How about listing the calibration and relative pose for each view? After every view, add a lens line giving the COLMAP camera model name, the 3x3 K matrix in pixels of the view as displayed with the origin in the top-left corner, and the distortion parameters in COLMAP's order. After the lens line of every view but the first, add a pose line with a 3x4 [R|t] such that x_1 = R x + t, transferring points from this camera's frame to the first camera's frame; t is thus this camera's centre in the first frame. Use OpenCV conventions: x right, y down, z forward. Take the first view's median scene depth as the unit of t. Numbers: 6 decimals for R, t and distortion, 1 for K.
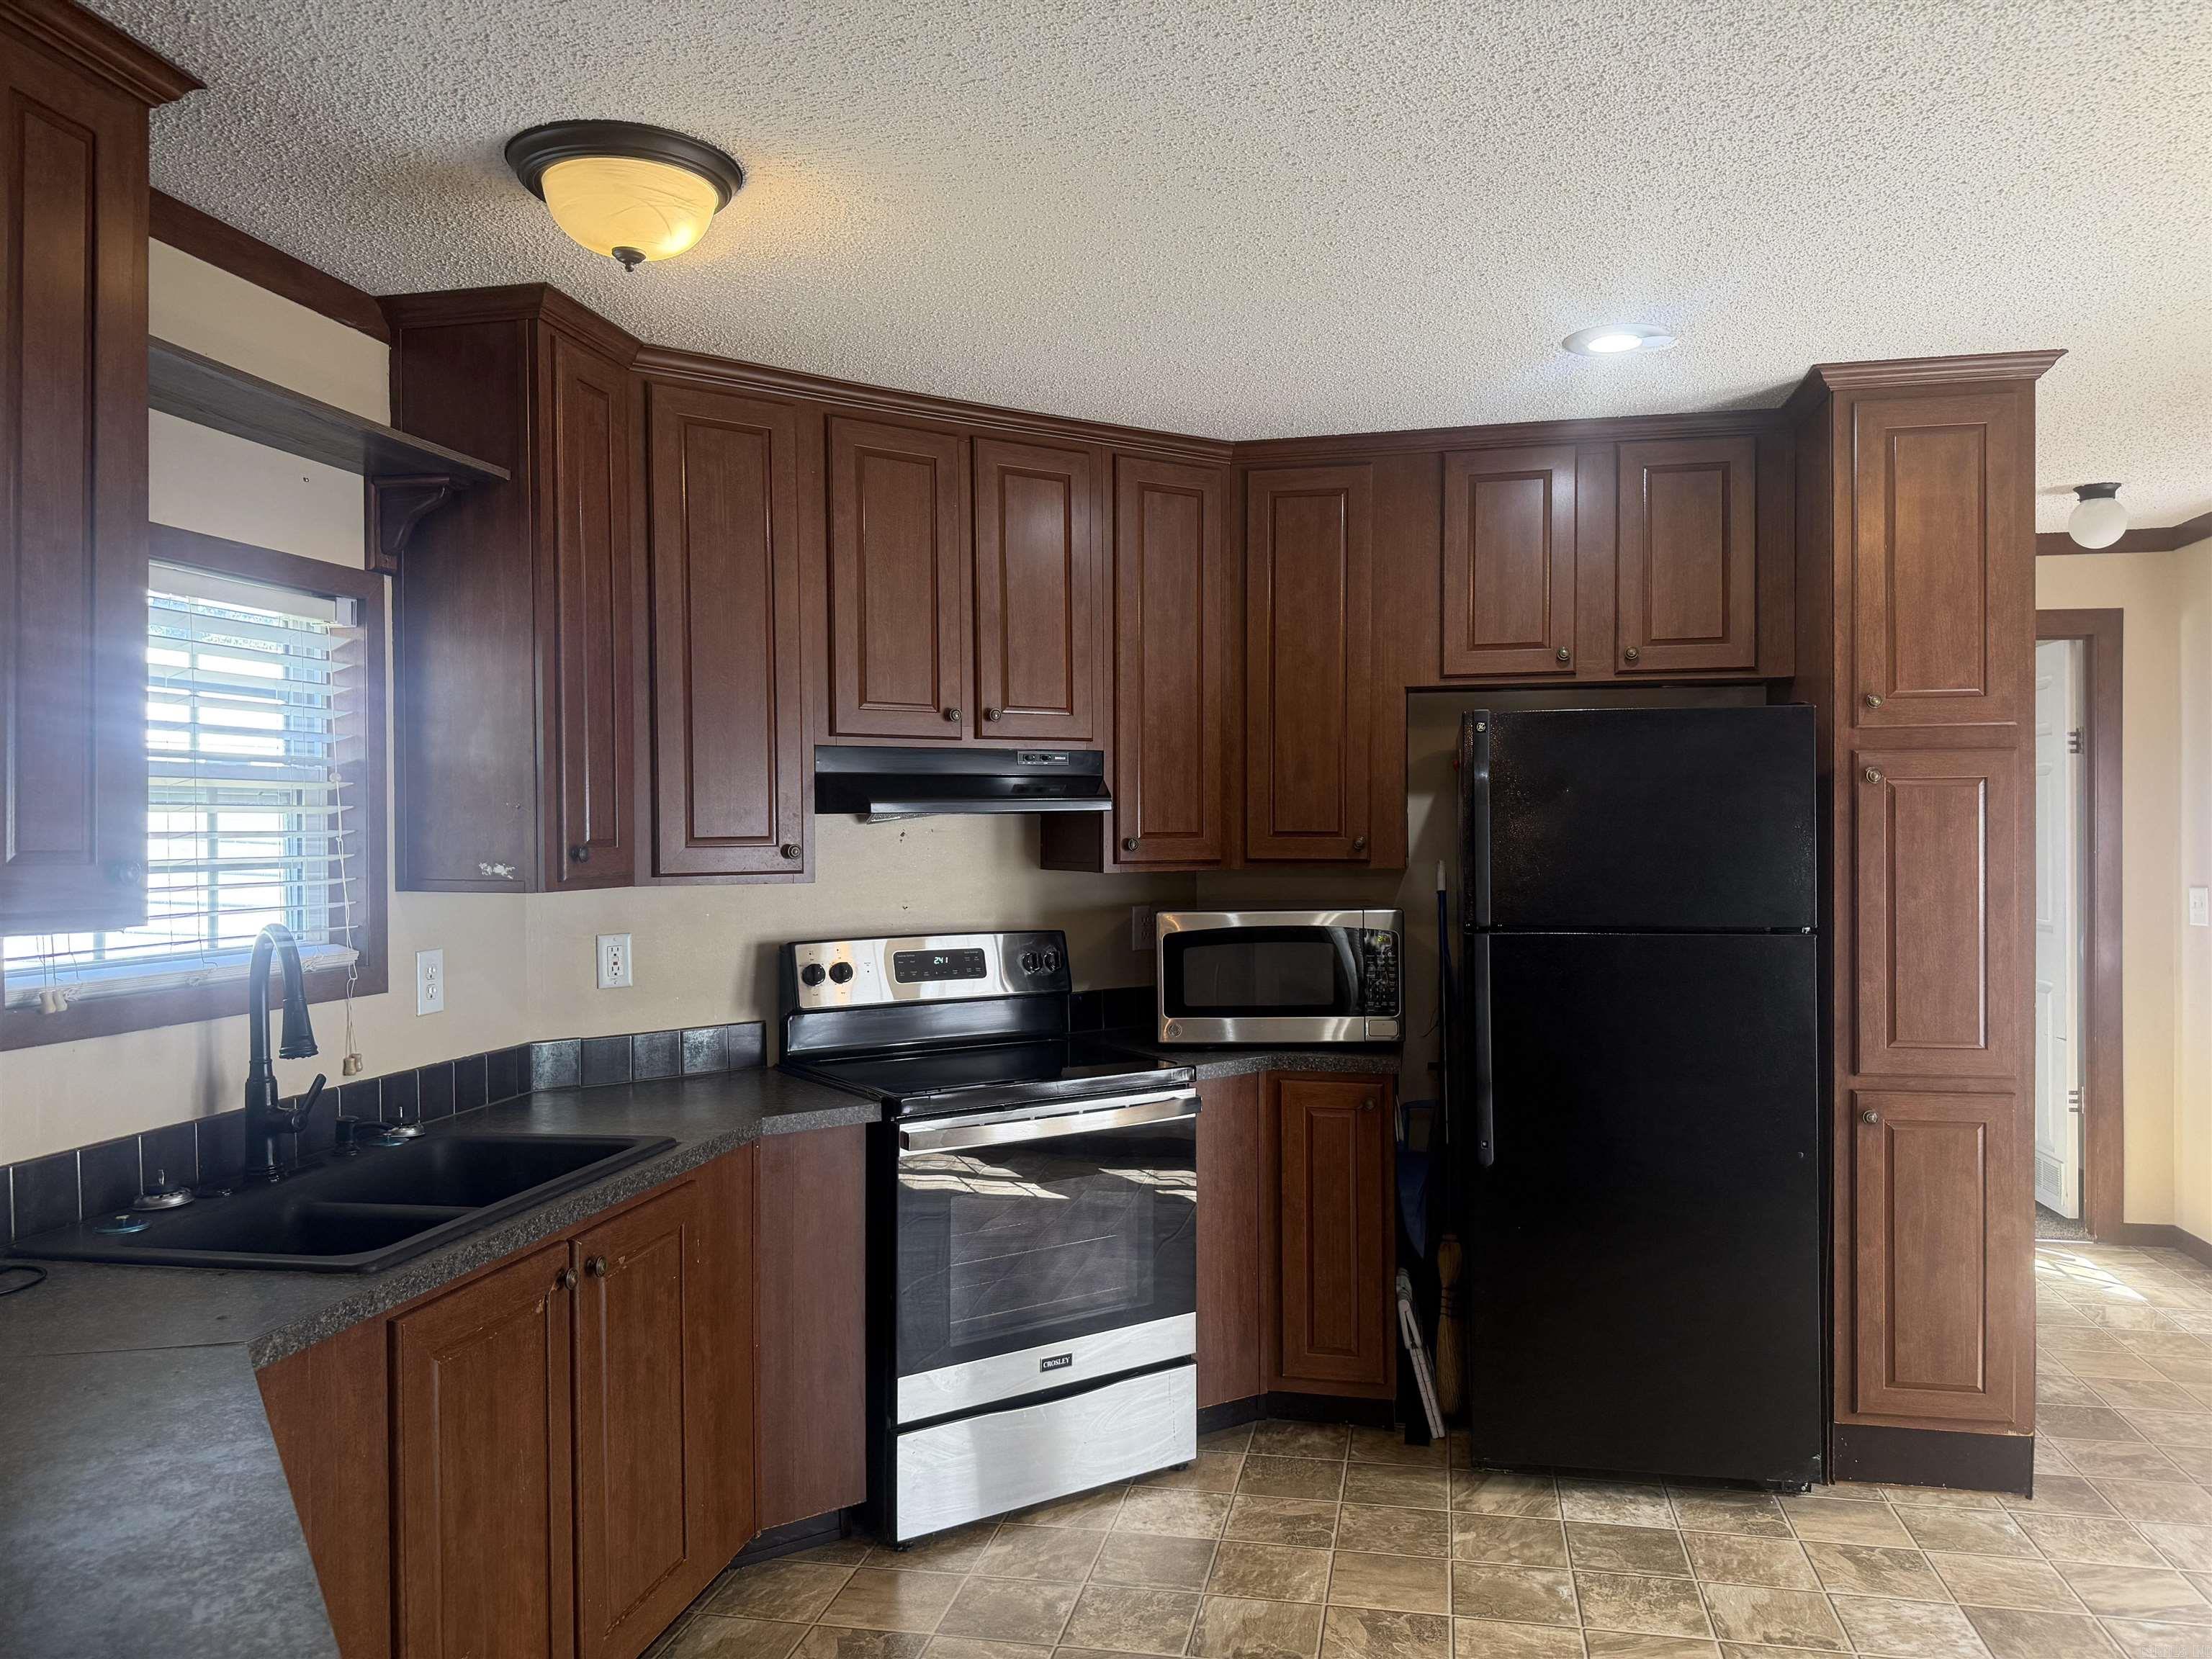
lens RADIAL K [[1604.1, 0, 1106.0], [0, 1604.1, 829.5], [0, 0, 1]] dist [-0.003190, 0.000683]
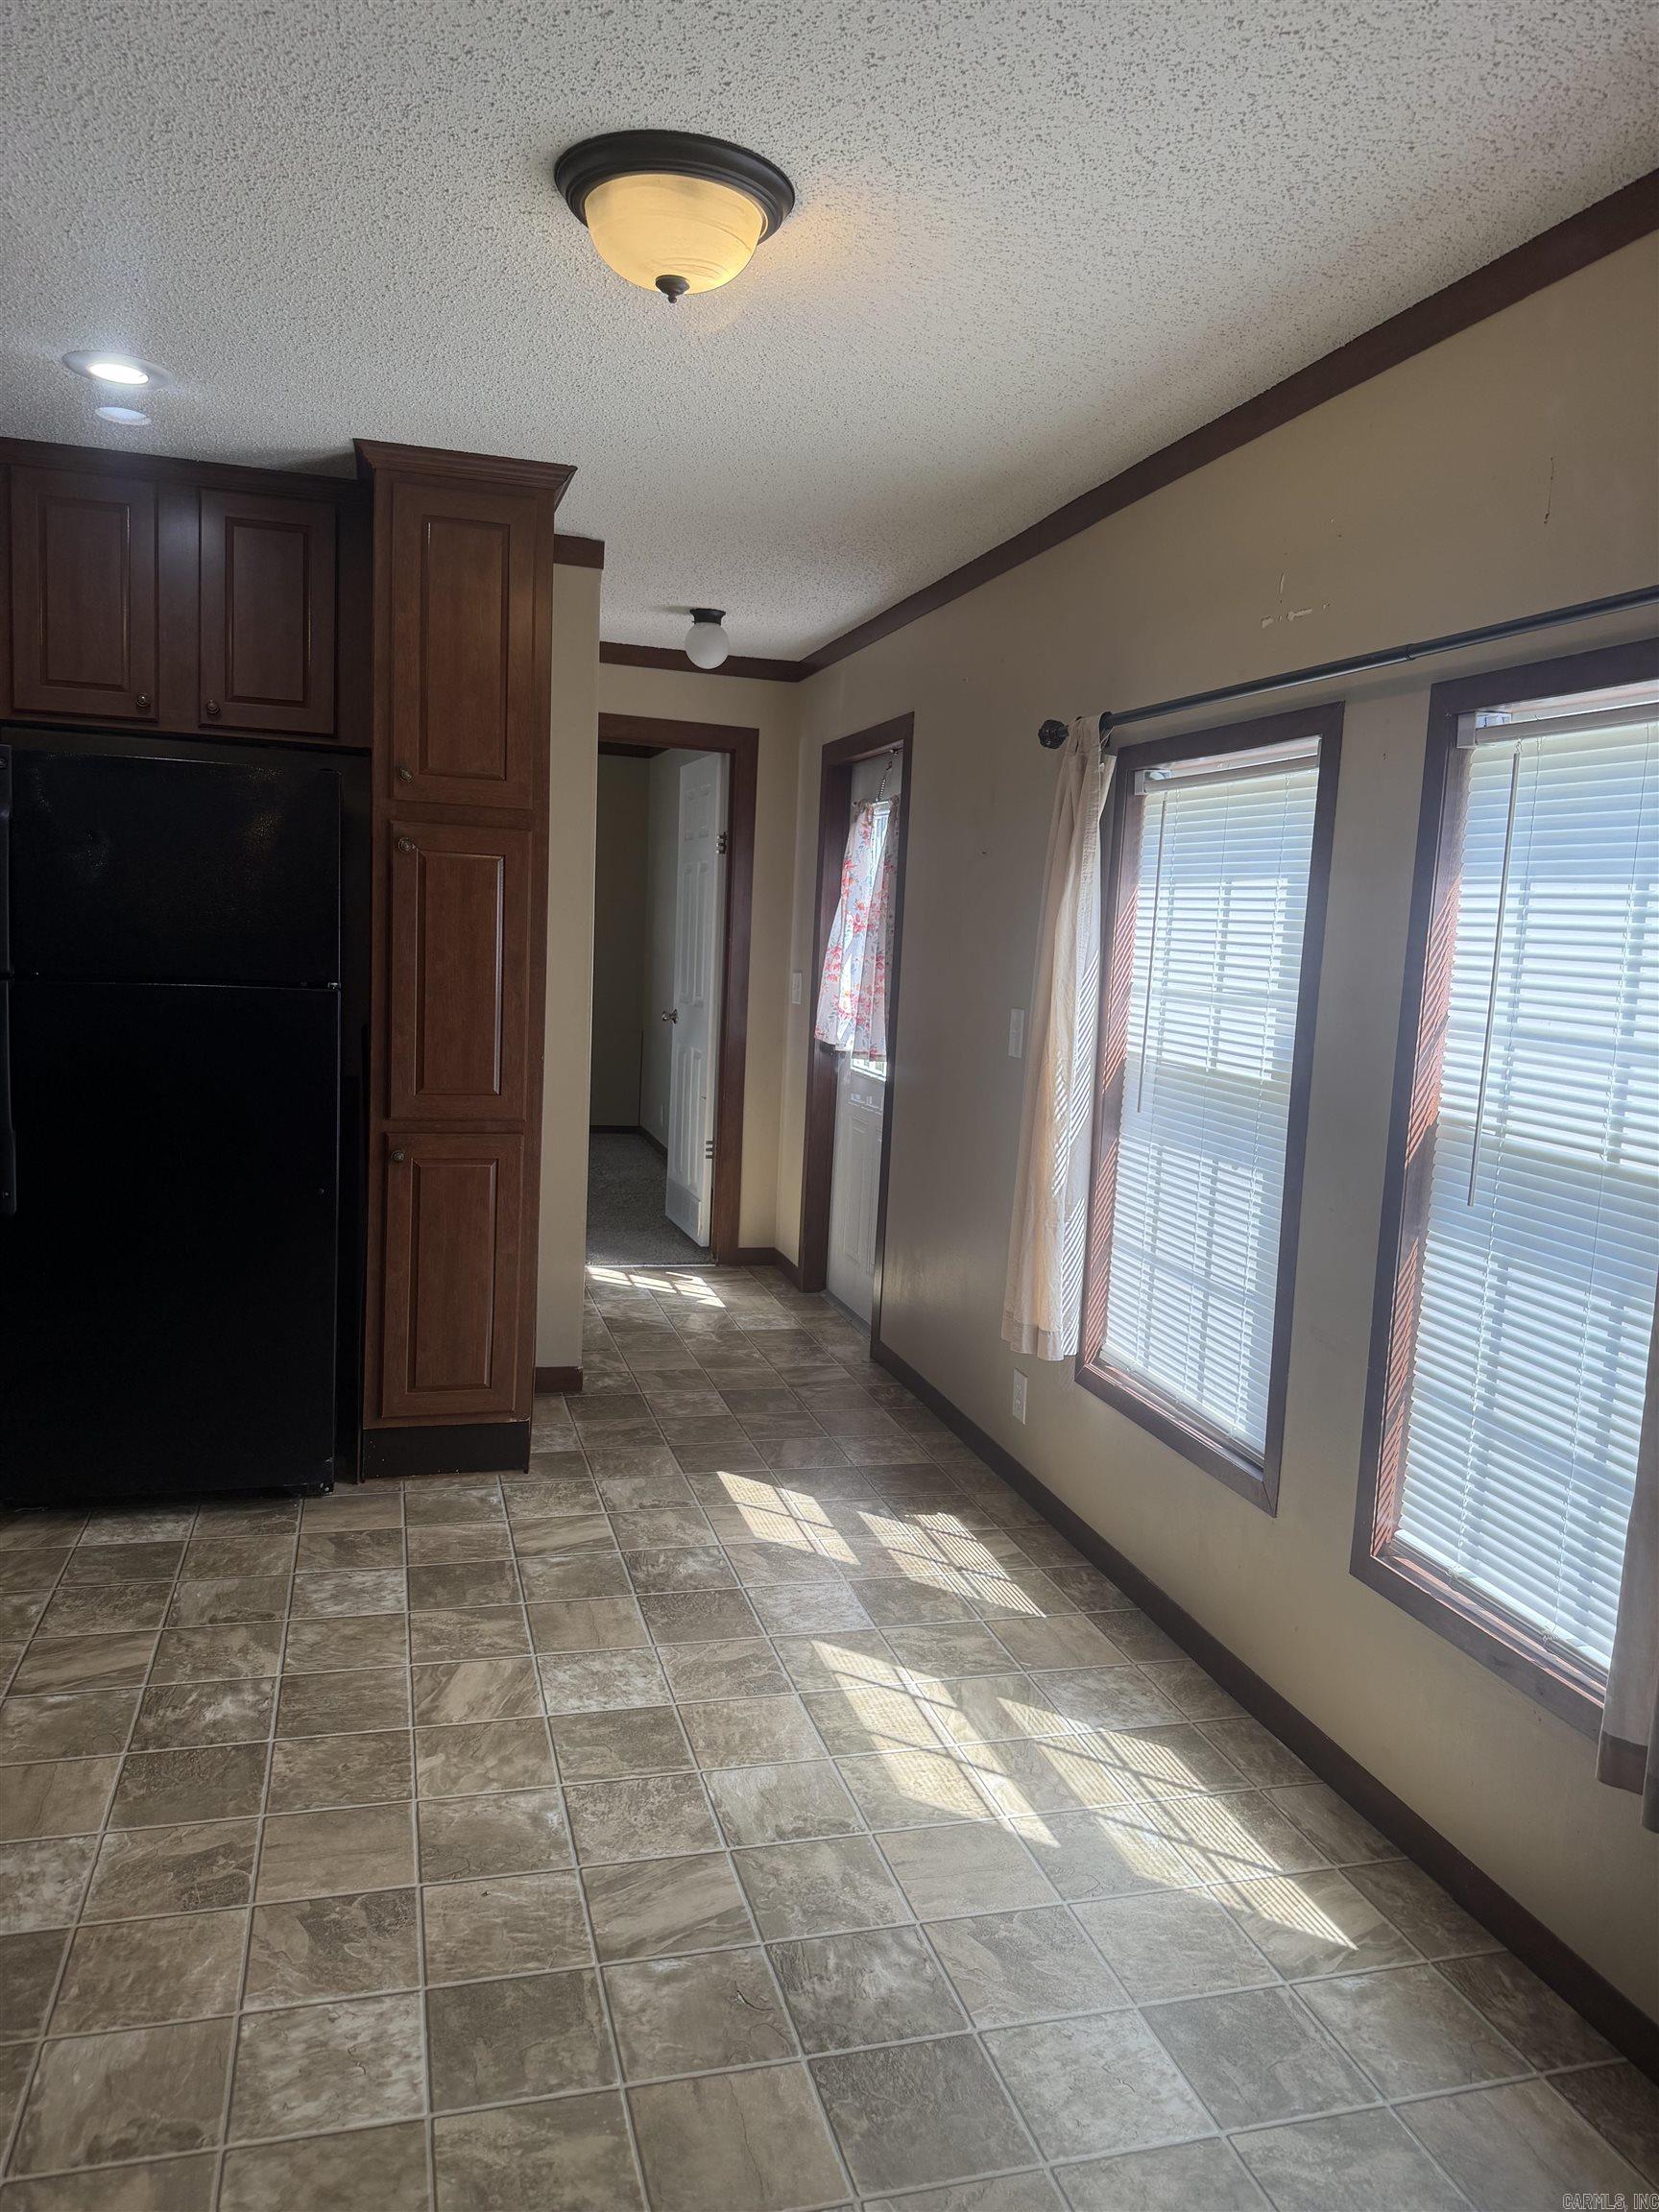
lens RADIAL K [[1565.5, 0, 829.5], [0, 1565.5, 1106.0], [0, 0, 1]] dist [0.134160, -0.244029]
pose [[0.880893, -0.005435, 0.473284, 0.221779], [-0.053124, 0.992480, 0.110274, 0.008177], [-0.470325, -0.122282, 0.873980, -0.093169]]
